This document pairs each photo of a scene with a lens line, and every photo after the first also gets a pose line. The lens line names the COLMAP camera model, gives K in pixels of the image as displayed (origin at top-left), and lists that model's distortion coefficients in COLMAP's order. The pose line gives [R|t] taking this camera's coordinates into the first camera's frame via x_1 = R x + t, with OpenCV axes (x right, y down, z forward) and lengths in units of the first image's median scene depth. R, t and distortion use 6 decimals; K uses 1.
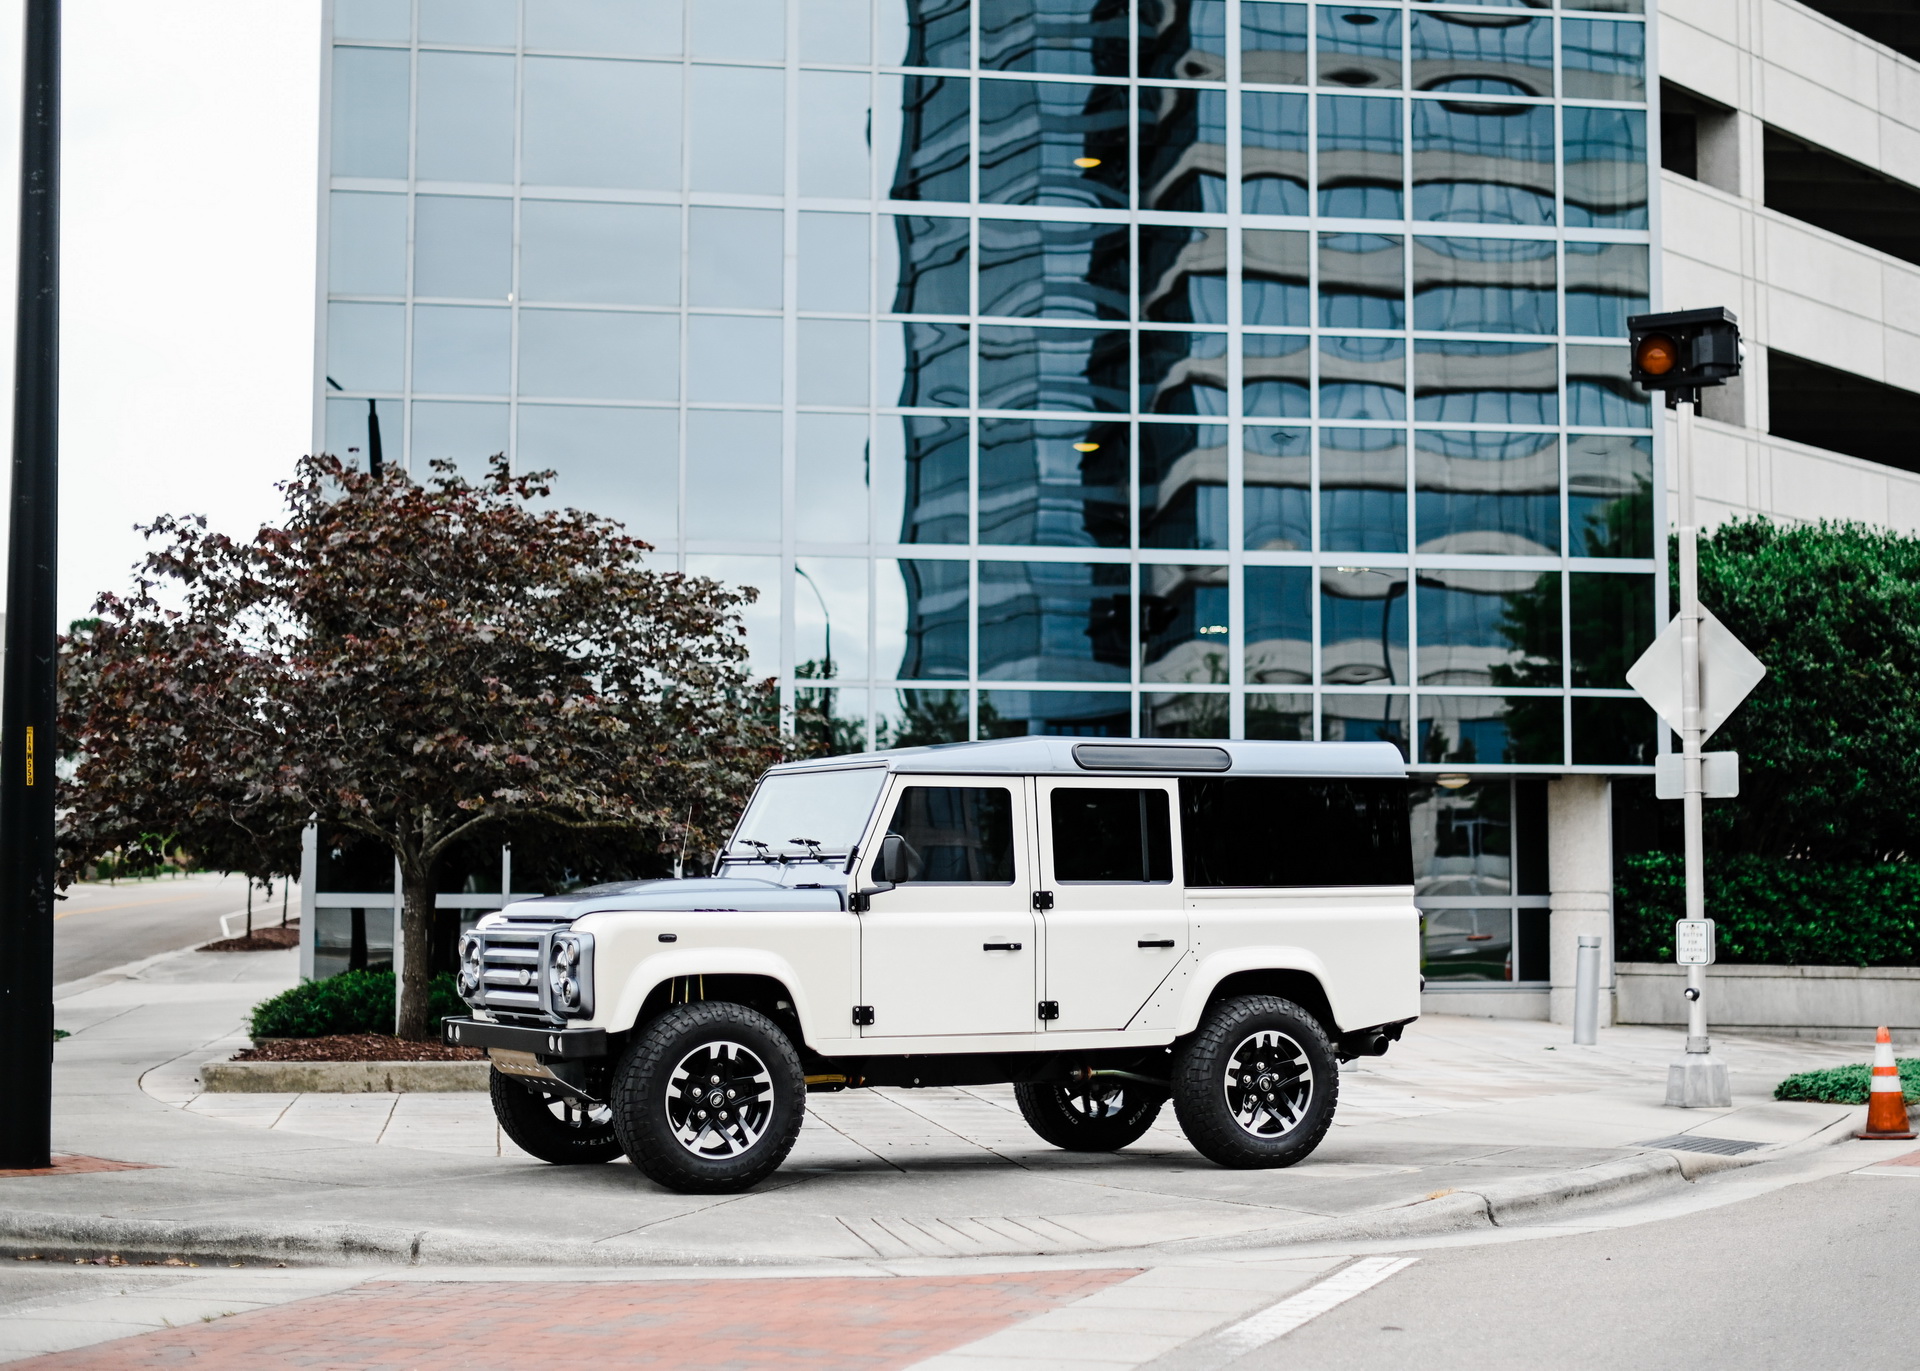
lens RADIAL K [[3192.7, 0, 1068.6], [0, 3192.7, 624.0], [0, 0, 1]] dist [-0.005278, 0.067029]
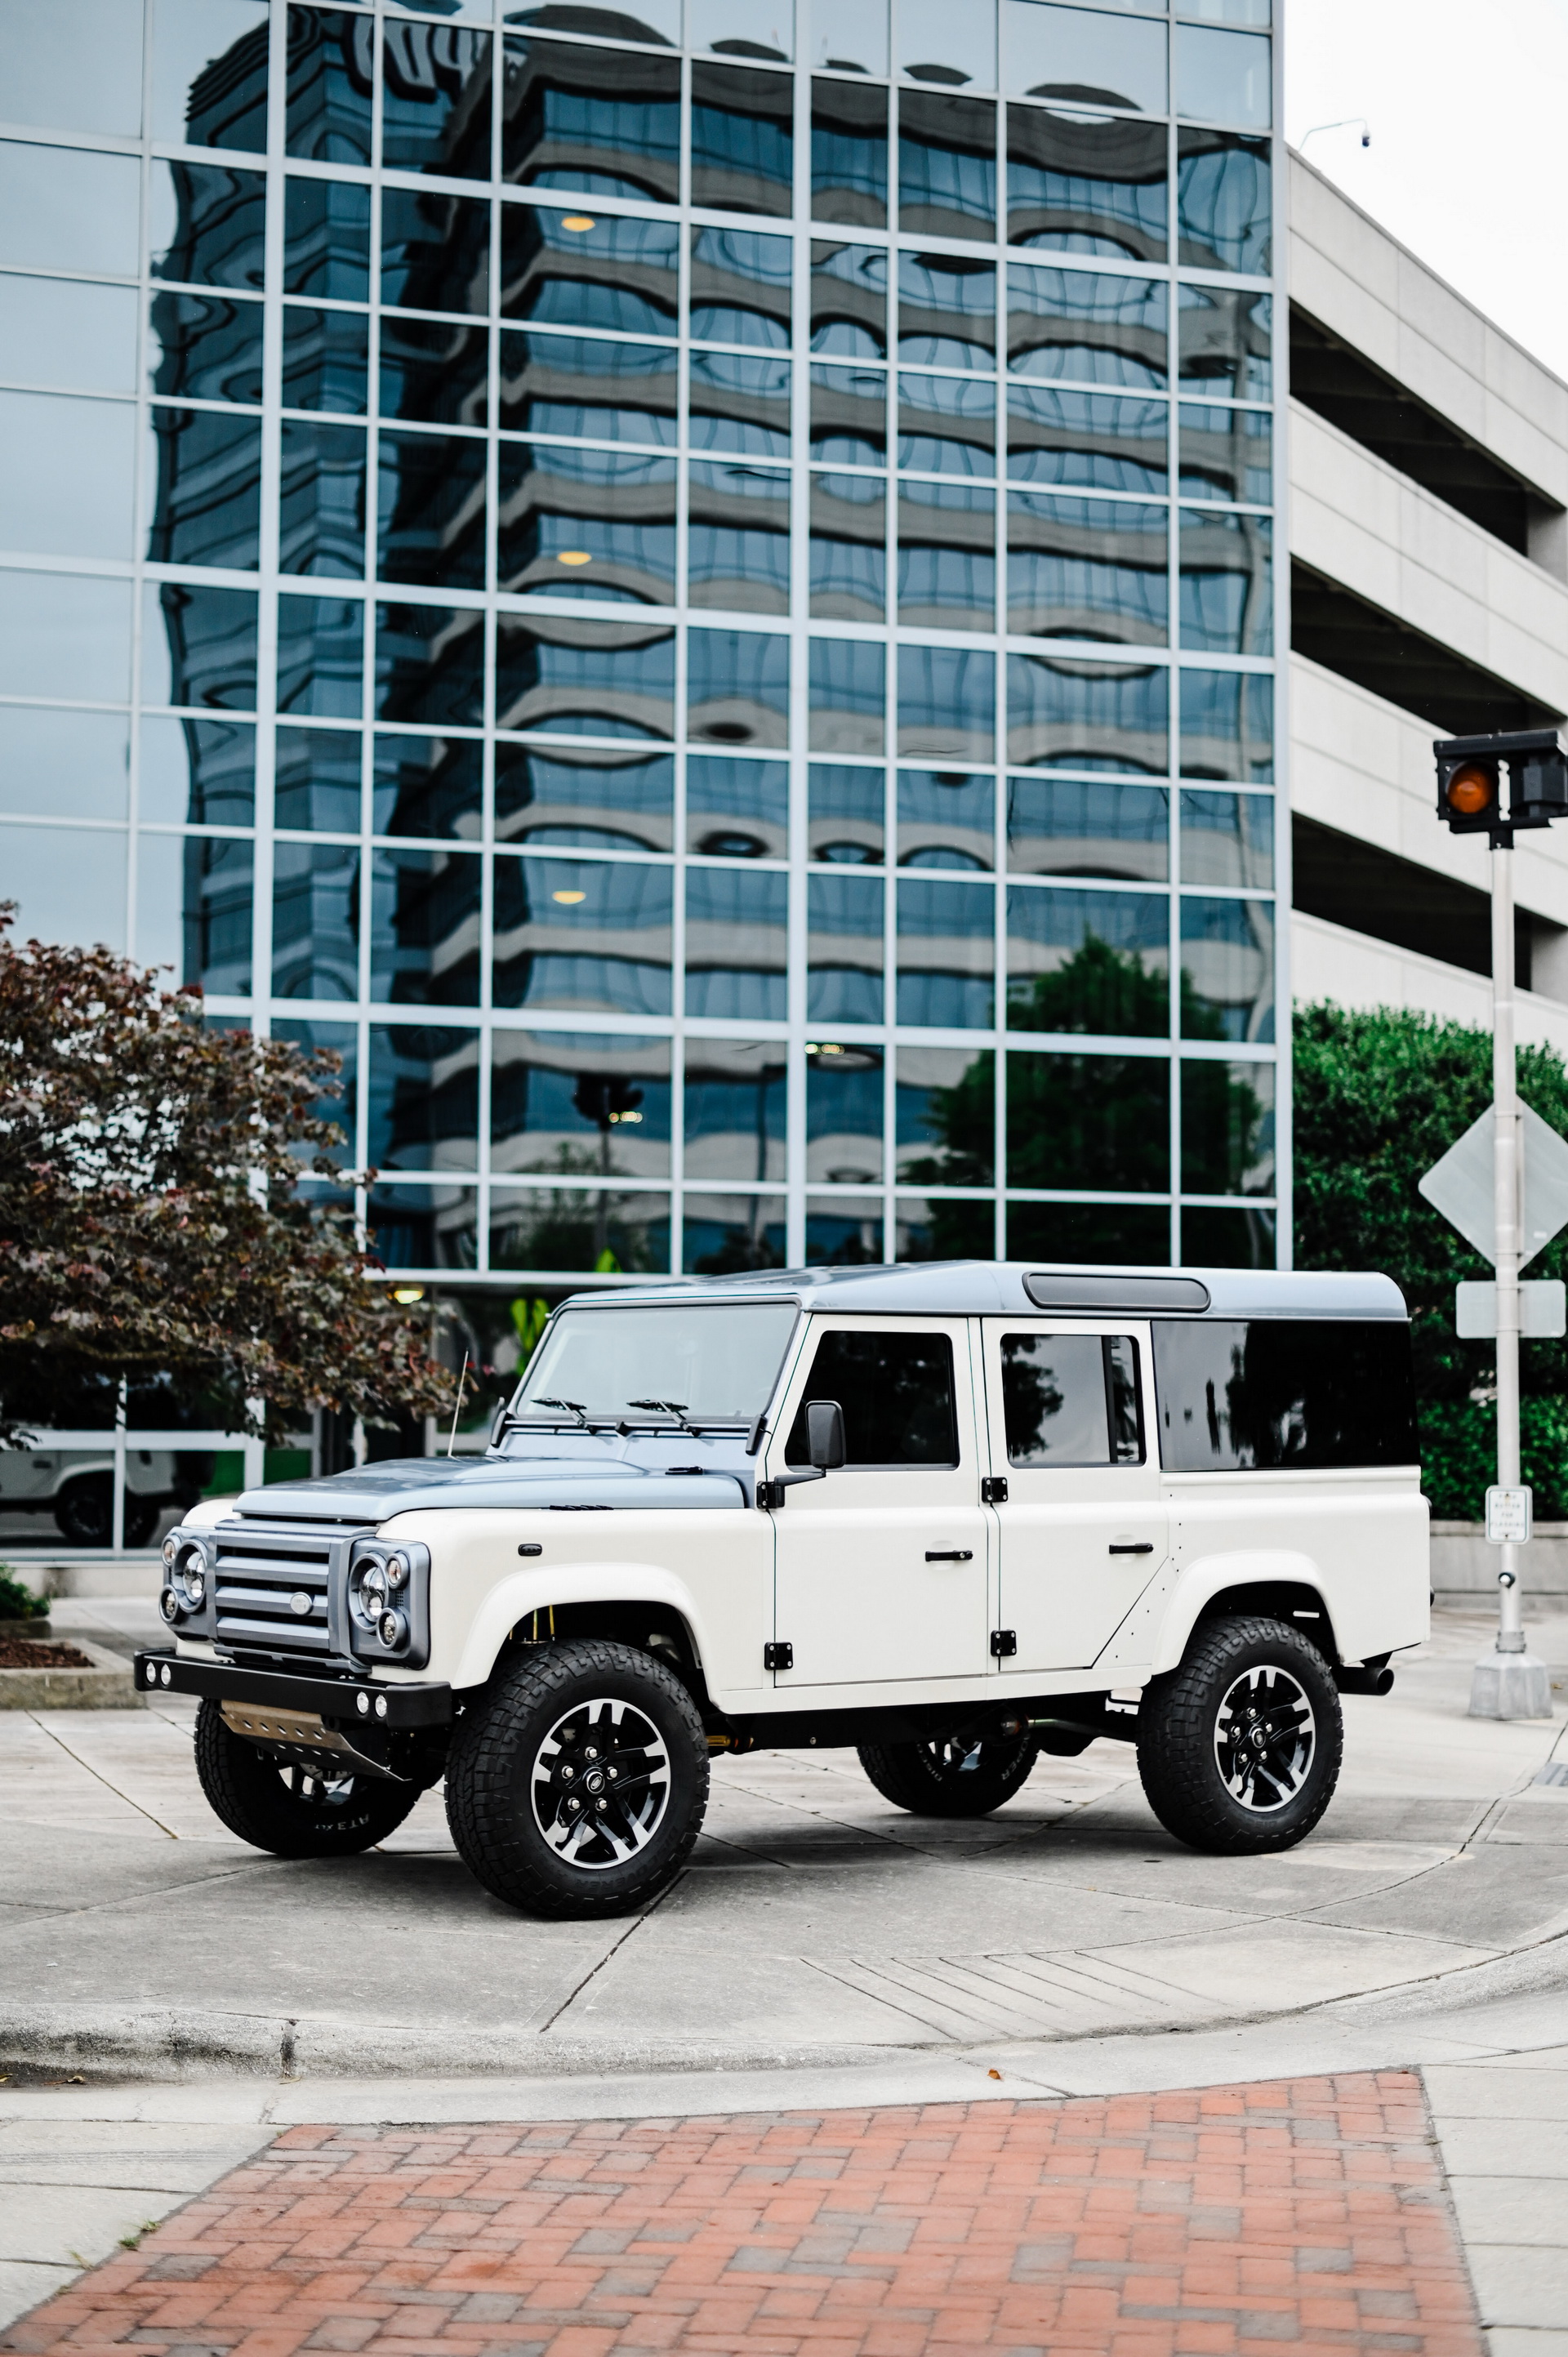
lens RADIAL K [[3436.5, 0, 759.4], [0, 3436.5, 1170.7], [0, 0, 1]] dist [-0.005110, 0.058128]
pose [[0.990578, 0.017768, 0.135793, -0.165358], [-0.020067, 0.999677, 0.015576, 0.003547], [-0.135472, -0.018154, 0.990615, 0.239125]]
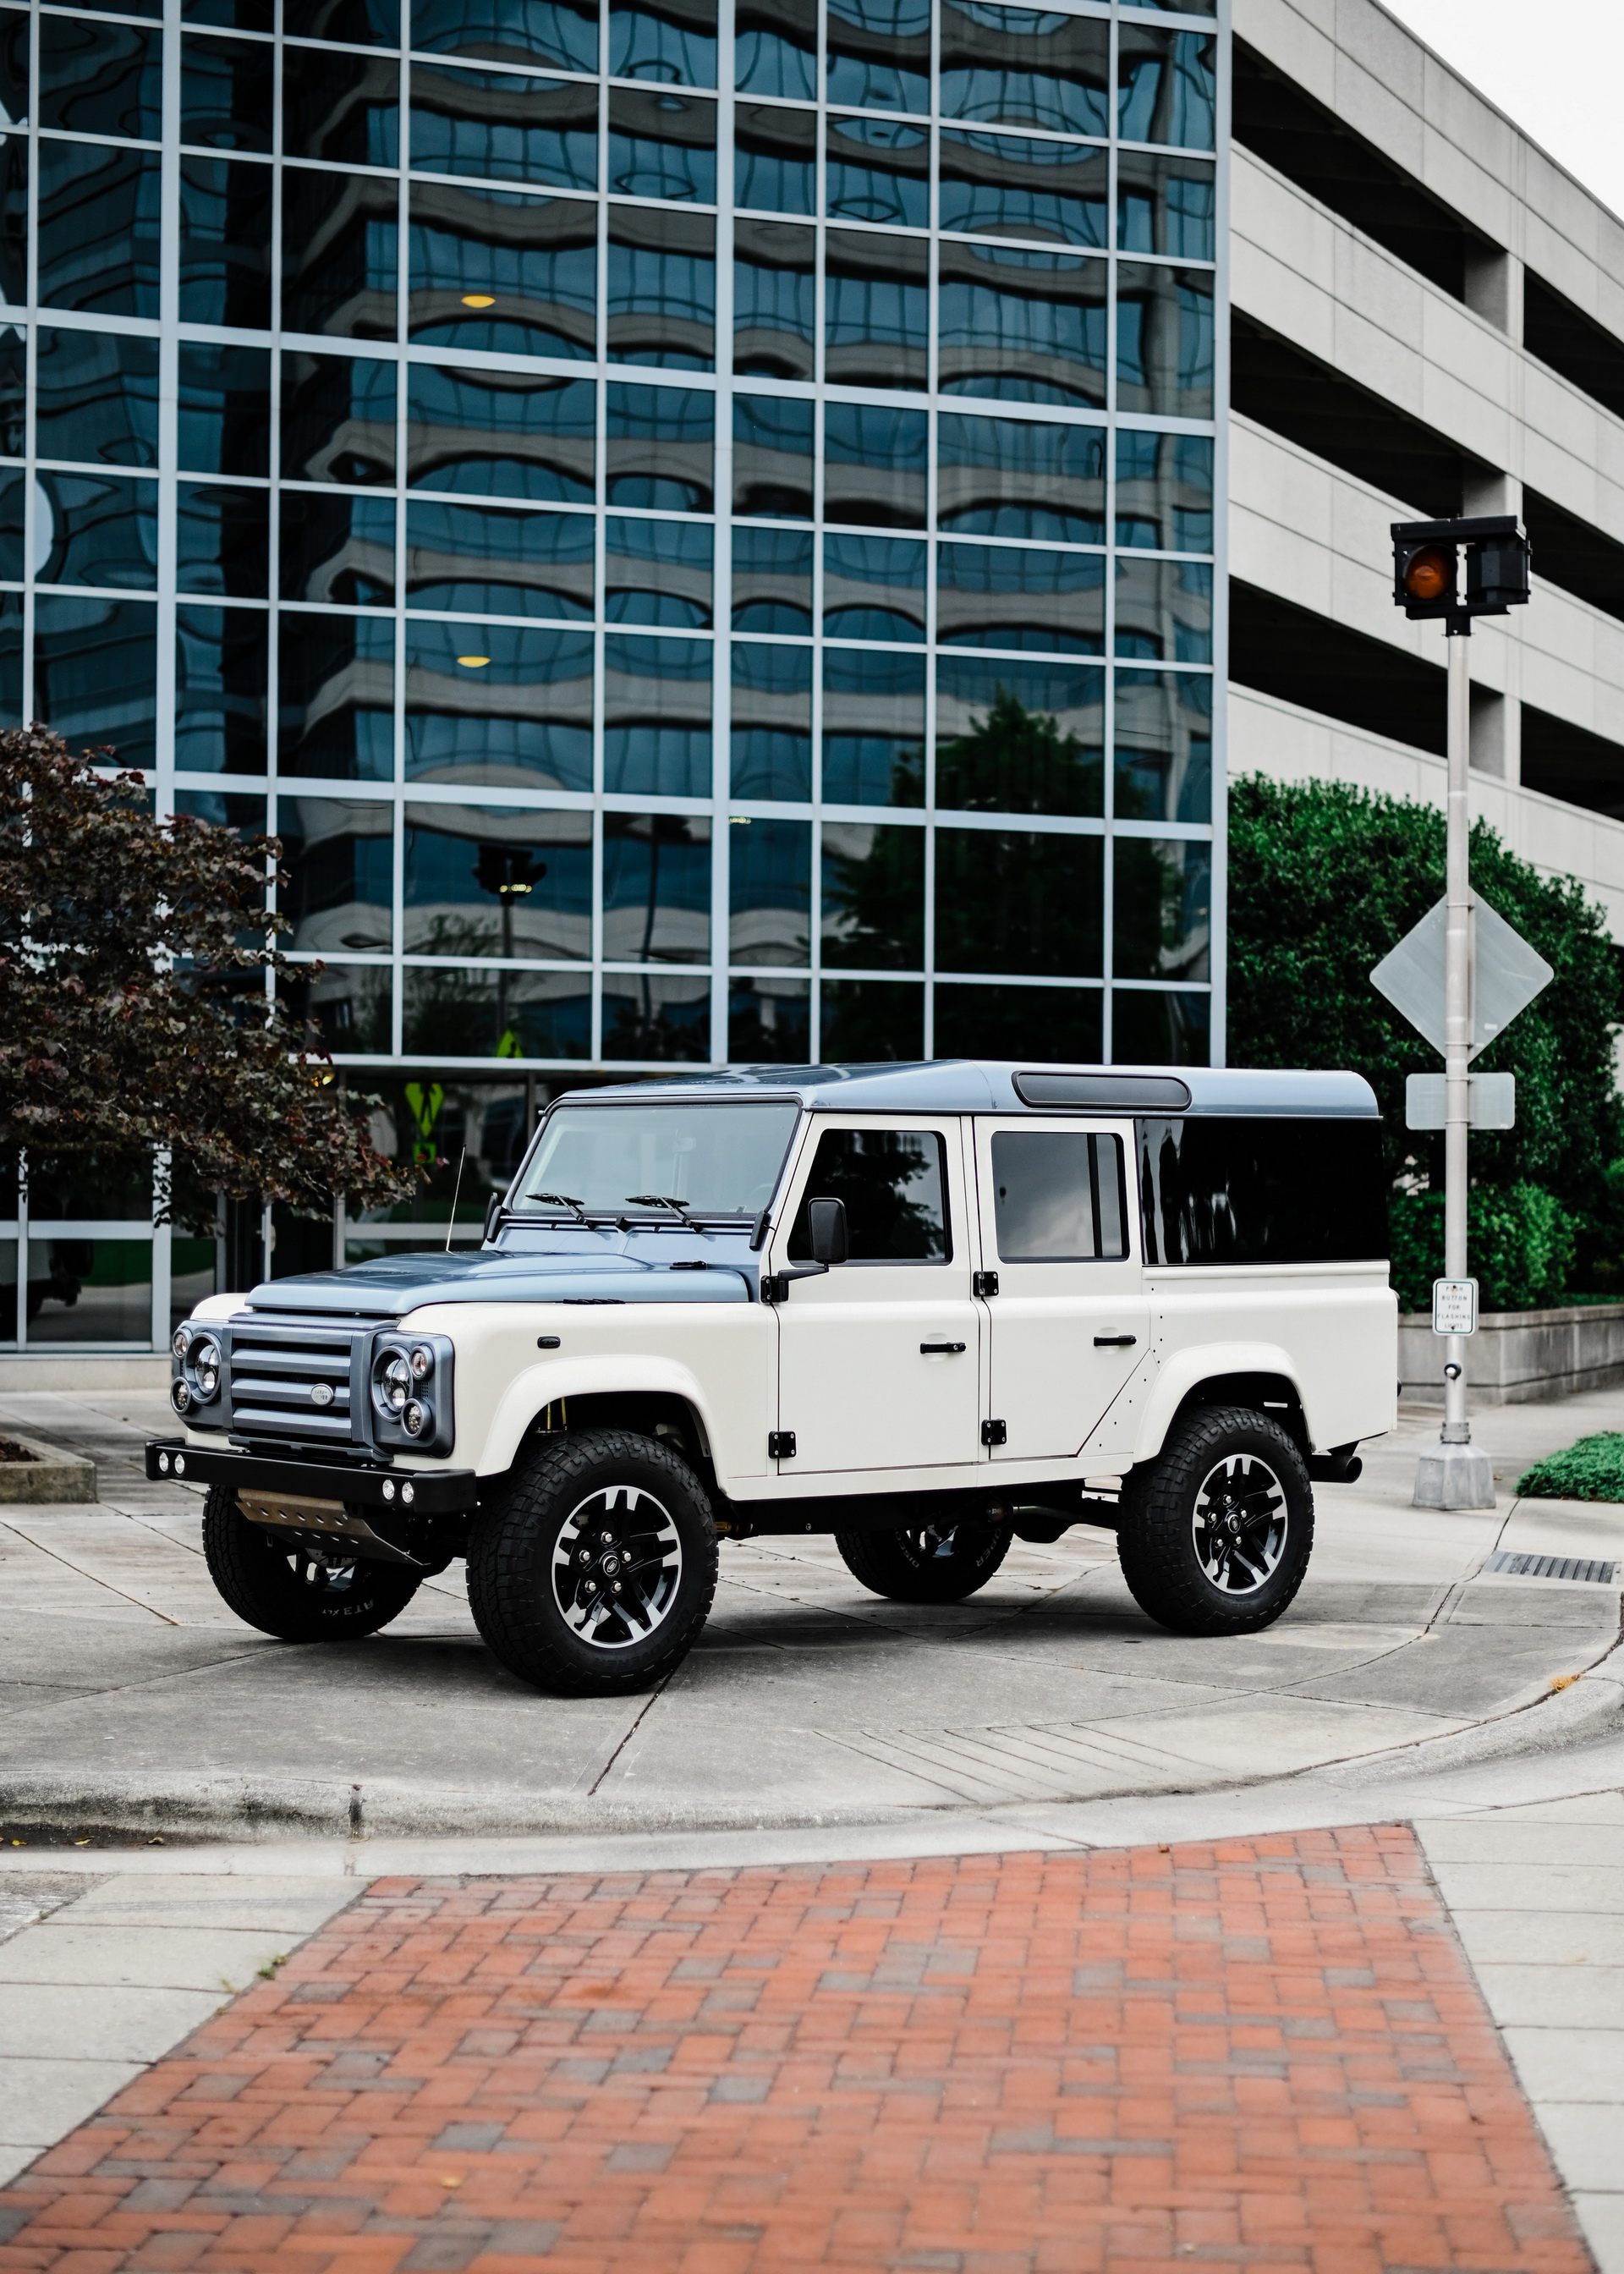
lens RADIAL K [[3674.3, 0, 808.6], [0, 3674.3, 1168.4], [0, 0, 1]] dist [-0.003207, 0.061586]
pose [[0.982436, 0.010814, 0.186288, -0.205087], [-0.025591, 0.996695, 0.077099, -0.004668], [-0.184839, -0.080512, 0.979465, 0.175057]]
